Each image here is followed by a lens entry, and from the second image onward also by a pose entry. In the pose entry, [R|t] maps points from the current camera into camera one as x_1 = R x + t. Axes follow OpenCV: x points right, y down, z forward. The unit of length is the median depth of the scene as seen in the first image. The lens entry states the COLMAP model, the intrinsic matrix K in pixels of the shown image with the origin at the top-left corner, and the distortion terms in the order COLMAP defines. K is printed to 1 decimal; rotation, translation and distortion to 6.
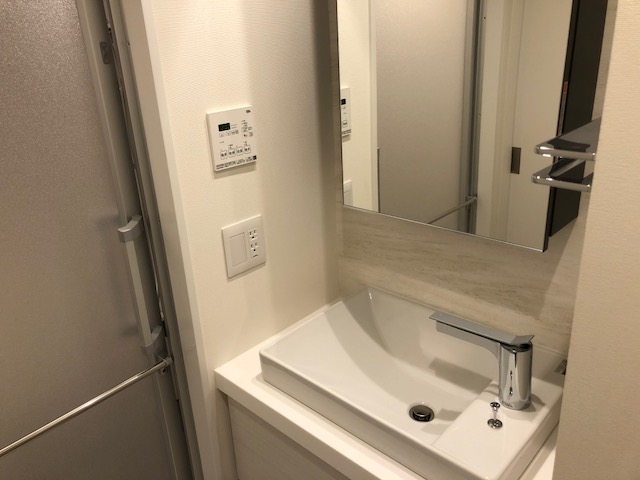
lens RADIAL K [[524.6, 0, 320.0], [0, 524.6, 240.0], [0, 0, 1]] dist [-0.000785, 0.004950]
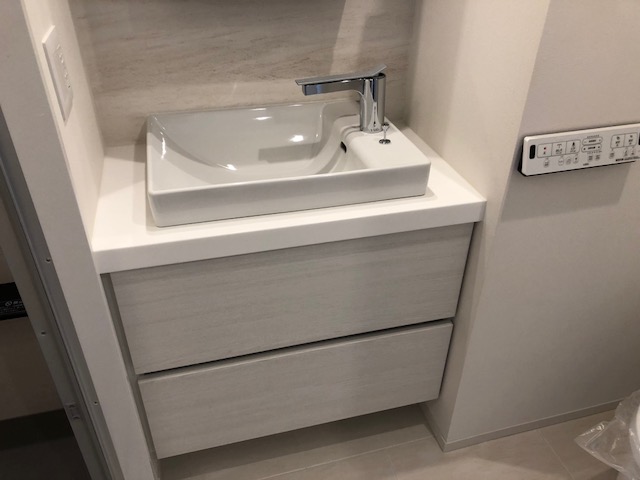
lens RADIAL K [[524.6, 0, 320.0], [0, 524.6, 240.0], [0, 0, 1]] dist [-0.000785, 0.004950]
pose [[0.521378, -0.428554, 0.737907, -0.566090], [0.288221, 0.902364, 0.320419, 0.087948], [-0.803177, 0.045621, 0.593991, 0.296396]]
